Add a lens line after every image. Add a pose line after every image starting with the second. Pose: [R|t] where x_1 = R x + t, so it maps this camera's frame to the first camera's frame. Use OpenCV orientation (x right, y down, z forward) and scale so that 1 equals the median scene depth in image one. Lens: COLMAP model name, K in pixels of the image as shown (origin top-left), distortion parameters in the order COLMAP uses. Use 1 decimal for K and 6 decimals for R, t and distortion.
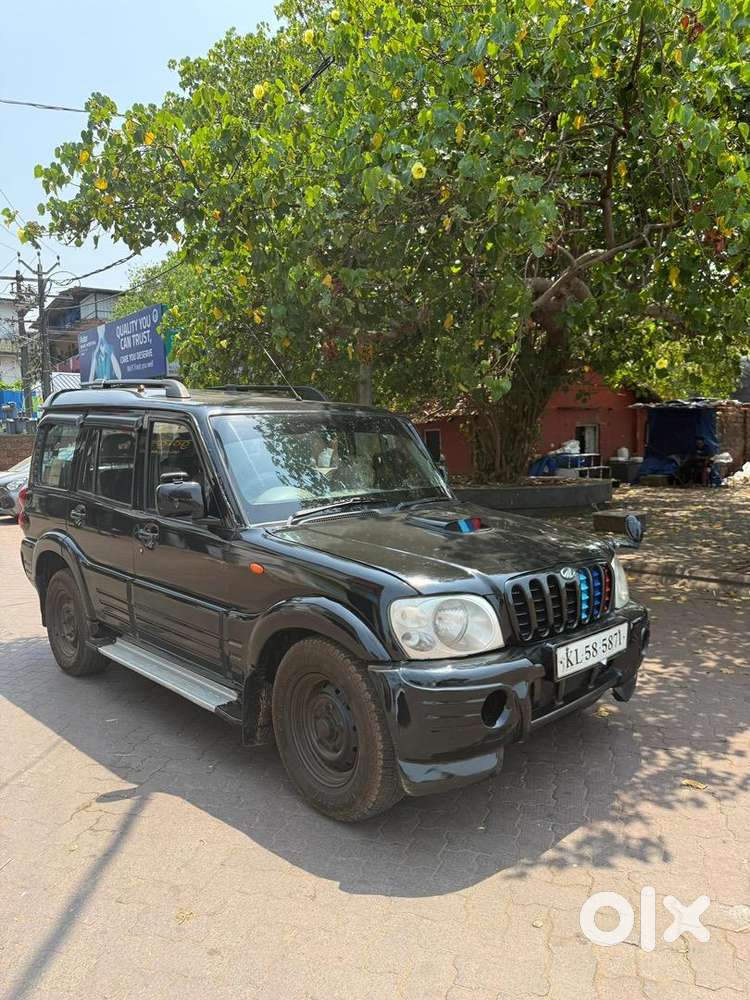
lens RADIAL K [[684.0, 0, 373.2], [0, 684.0, 495.5], [0, 0, 1]] dist [0.030796, -0.017836]
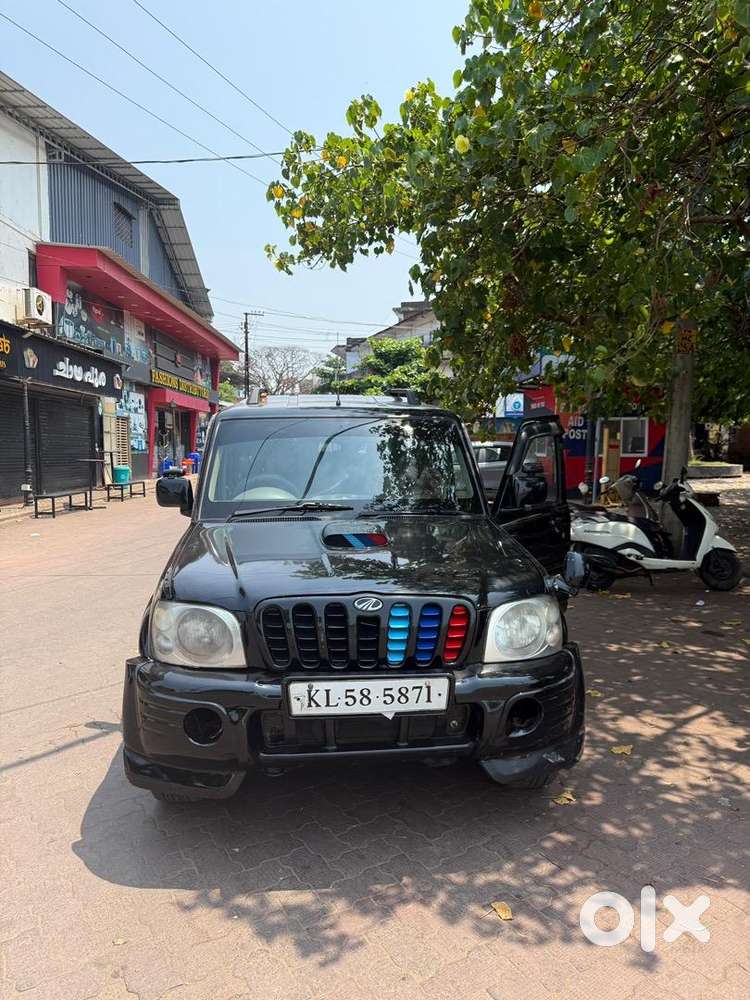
lens RADIAL K [[684.0, 0, 376.0], [0, 684.0, 496.8], [0, 0, 1]] dist [0.030796, -0.017836]
pose [[0.792260, 0.062110, -0.607014, 0.770646], [-0.053881, 0.998041, 0.031796, -0.044101], [0.607800, 0.007516, 0.794054, 0.317446]]
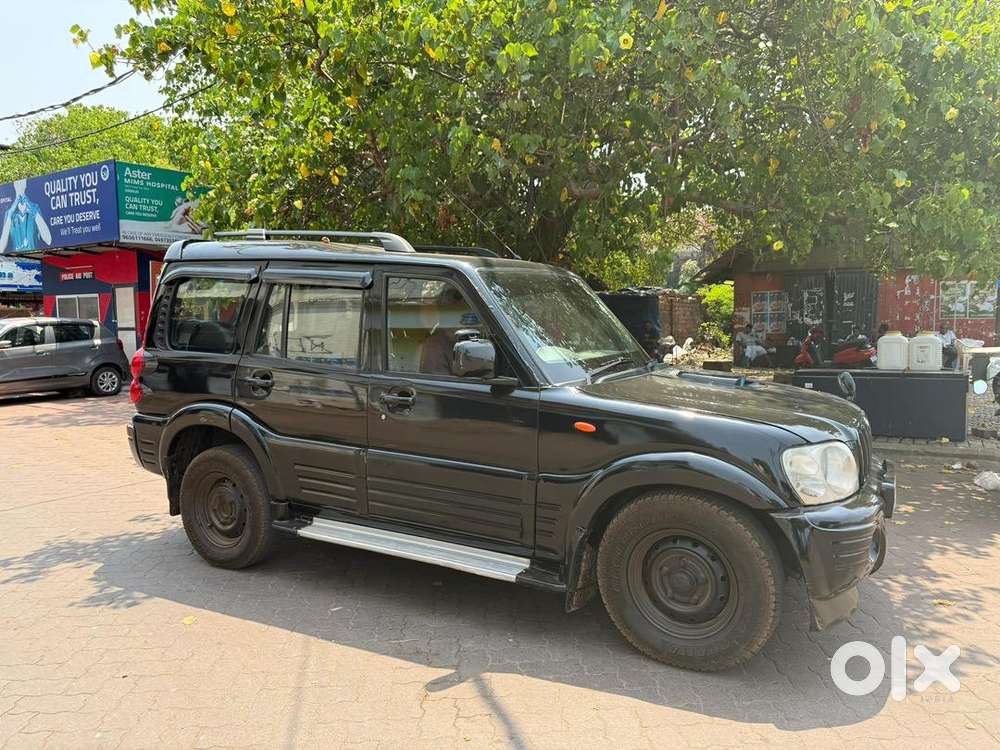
lens RADIAL K [[684.0, 0, 504.7], [0, 684.0, 373.4], [0, 0, 1]] dist [0.030796, -0.017836]
pose [[0.956540, -0.008461, 0.291478, -0.568980], [0.011352, 0.999902, -0.008230, 0.037794], [-0.291380, 0.011182, 0.956542, 0.106098]]
